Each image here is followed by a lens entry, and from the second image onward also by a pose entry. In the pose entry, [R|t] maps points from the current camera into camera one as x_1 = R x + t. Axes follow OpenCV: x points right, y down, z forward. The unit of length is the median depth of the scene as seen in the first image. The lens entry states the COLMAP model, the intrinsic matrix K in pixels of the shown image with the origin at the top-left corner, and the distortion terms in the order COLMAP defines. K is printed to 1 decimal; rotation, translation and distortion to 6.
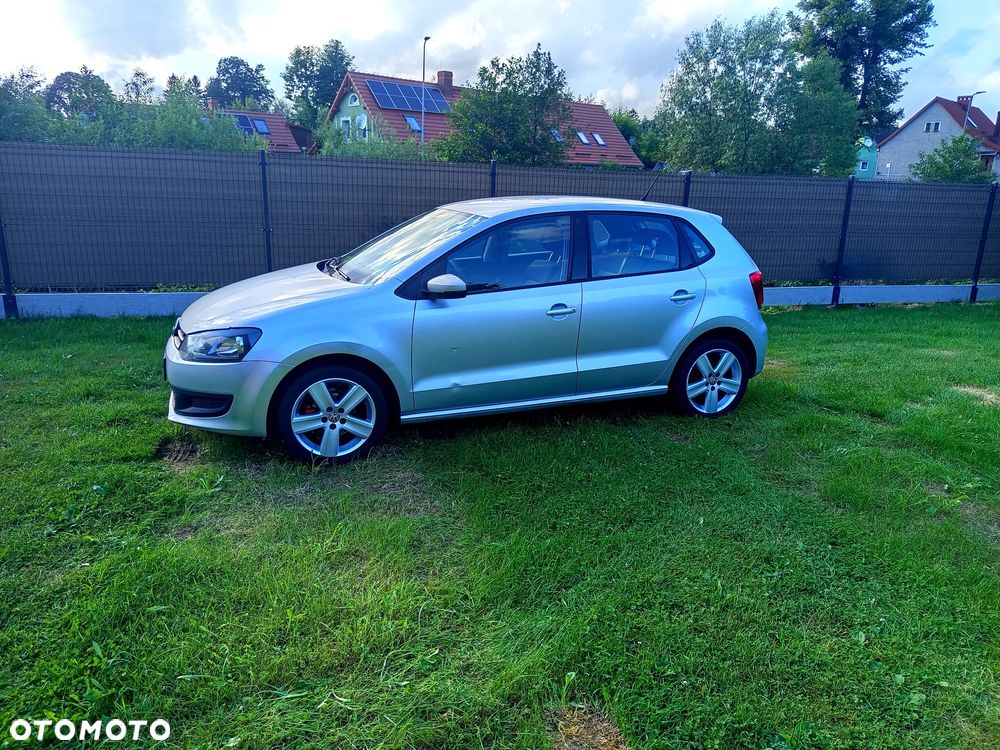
lens RADIAL K [[701.2, 0, 502.4], [0, 701.2, 376.2], [0, 0, 1]] dist [0.030876, -0.051748]
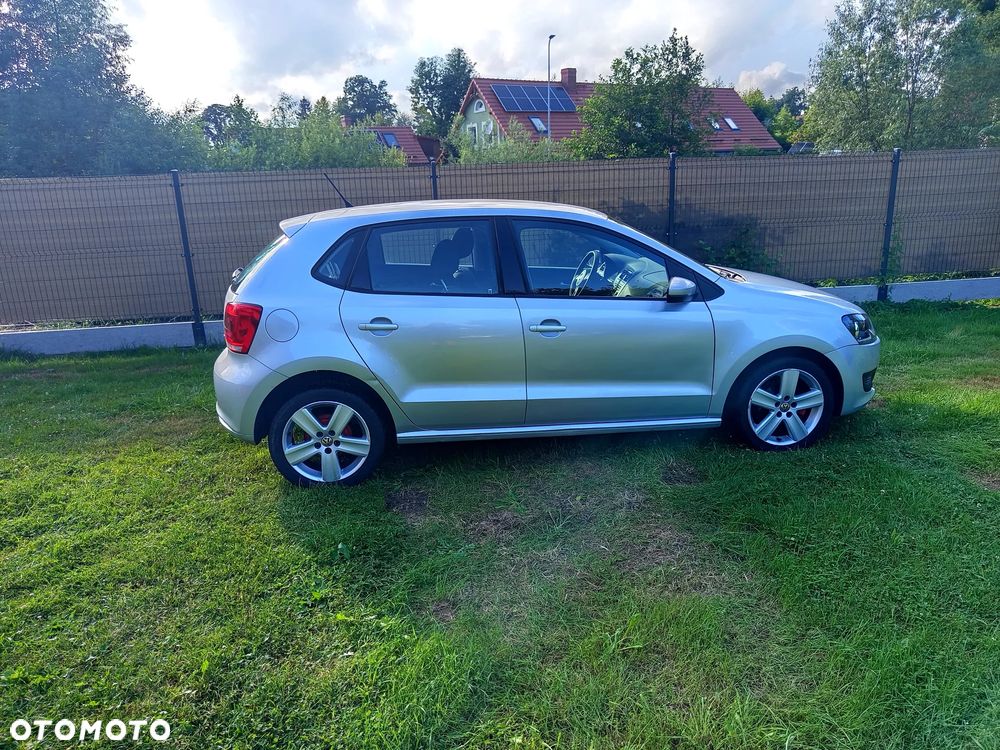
lens RADIAL K [[701.2, 0, 502.4], [0, 701.2, 376.2], [0, 0, 1]] dist [0.030876, -0.051748]
pose [[0.985307, -0.025024, -0.168950, -0.018489], [0.025336, 0.999679, -0.000314, -0.005175], [0.168904, -0.003972, 0.985624, 0.013189]]
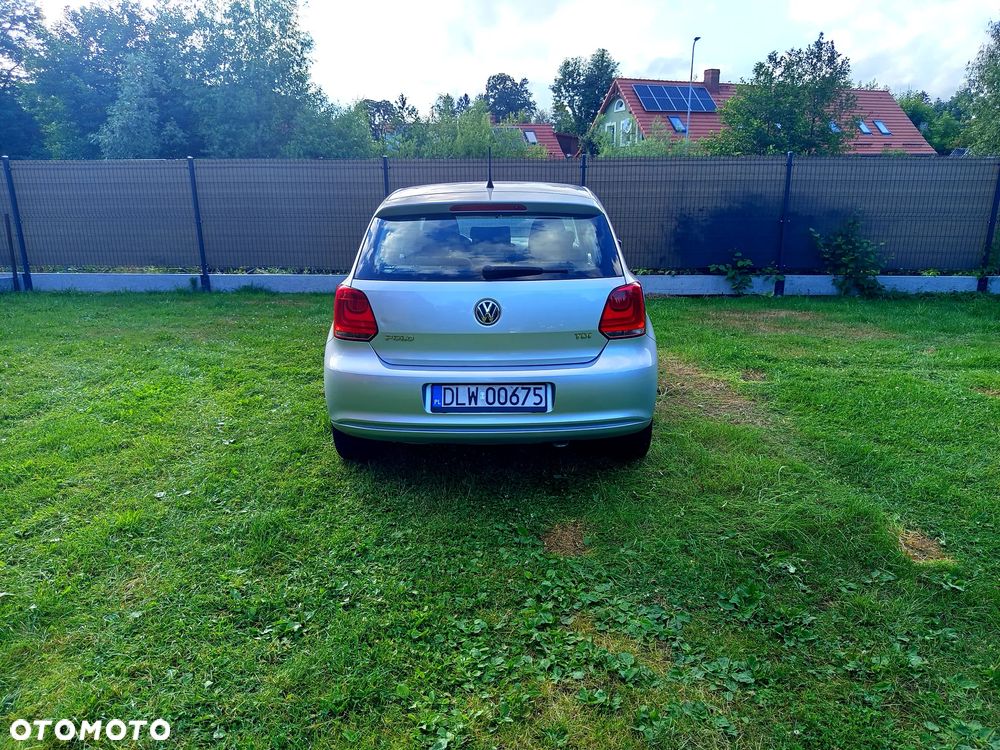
lens RADIAL K [[709.4, 0, 499.5], [0, 709.4, 374.7], [0, 0, 1]] dist [-0.000691, -0.003685]
pose [[0.941952, 0.049119, -0.332134, -0.011928], [-0.051939, 0.998650, 0.000388, 0.011389], [0.331705, 0.016885, 0.943232, -0.034456]]
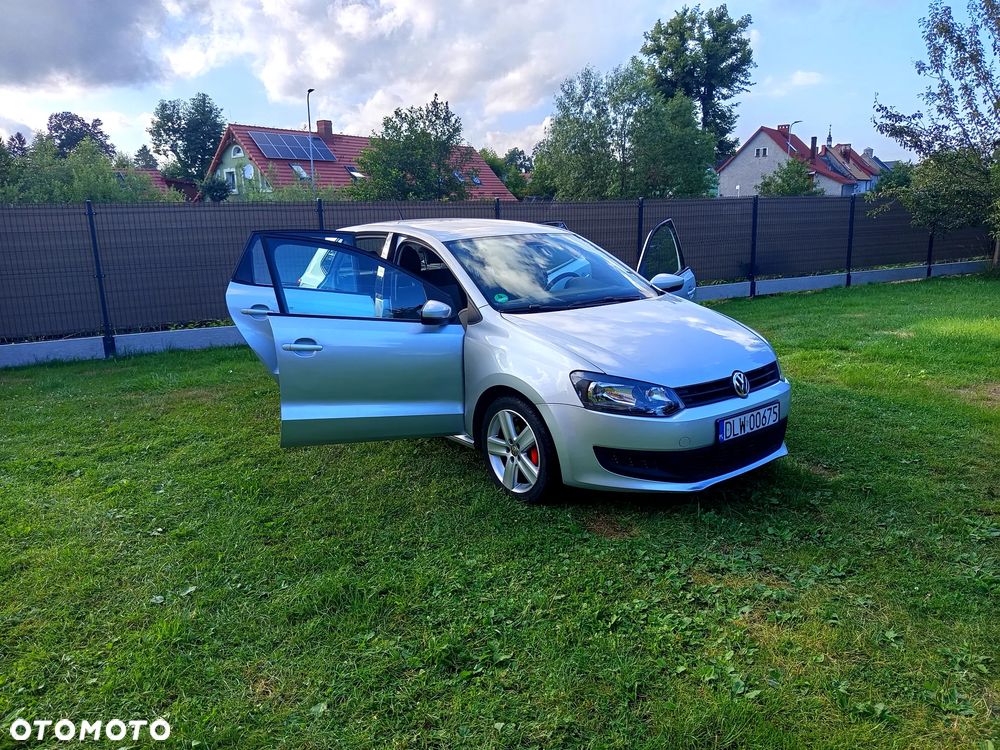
lens RADIAL K [[708.6, 0, 499.5], [0, 708.6, 375.3], [0, 0, 1]] dist [0.024587, -0.042022]
pose [[0.978875, -0.099678, 0.178517, -0.057810], [0.109481, 0.992928, -0.045907, 0.012950], [-0.172679, 0.064481, 0.982865, -0.043850]]
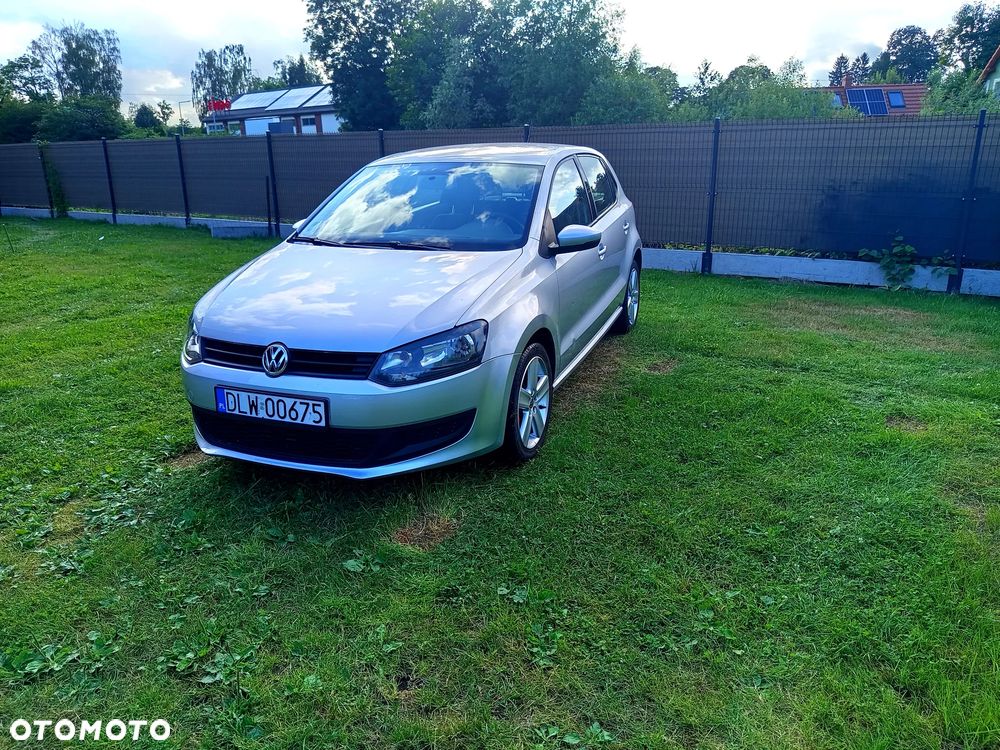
lens RADIAL K [[708.4, 0, 500.6], [0, 708.4, 373.7], [0, 0, 1]] dist [-0.006279, 0.003203]
pose [[0.663304, 0.182901, -0.725655, 0.059907], [-0.170186, 0.981133, 0.091731, 0.003871], [0.728742, 0.062651, 0.681917, 0.008742]]
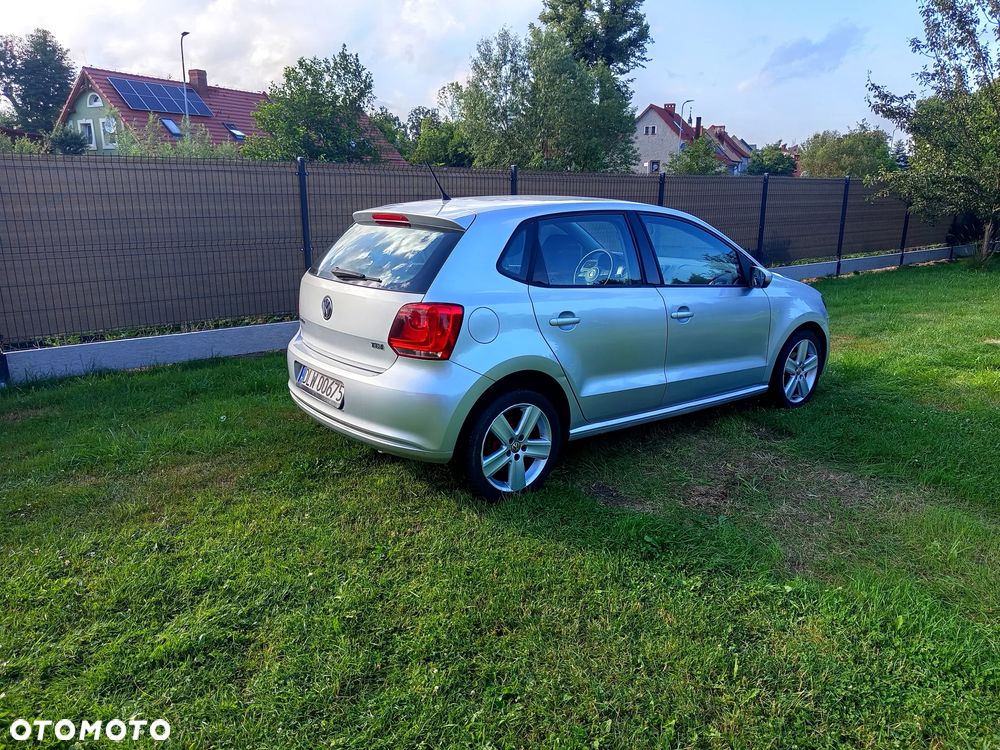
lens RADIAL K [[707.3, 0, 501.2], [0, 707.3, 373.9], [0, 0, 1]] dist [-0.003657, -0.001096]
pose [[0.928669, -0.120798, 0.350688, -0.090831], [0.123617, 0.992225, 0.014426, -0.007669], [-0.349704, 0.029954, 0.936381, 0.020210]]
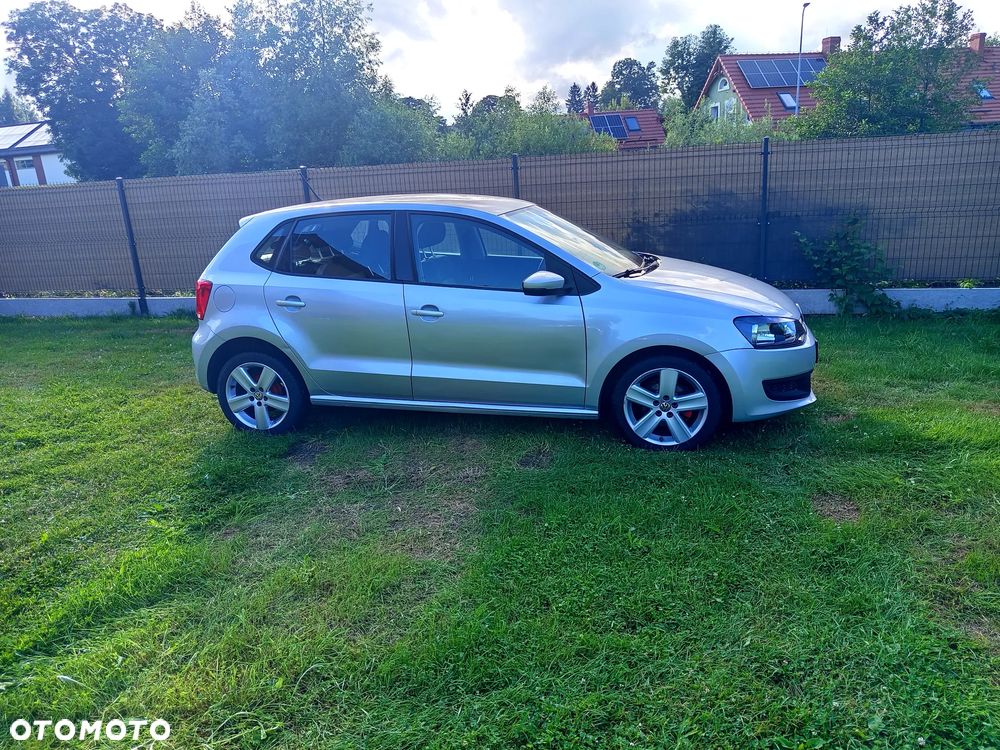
lens RADIAL K [[709.9, 0, 503.1], [0, 709.9, 370.2], [0, 0, 1]] dist [-0.005214, 0.005899]
pose [[0.863054, 0.054136, -0.502202, 0.035446], [-0.052903, 0.998460, 0.016715, -0.005319], [0.502334, 0.012142, 0.864589, 0.022393]]
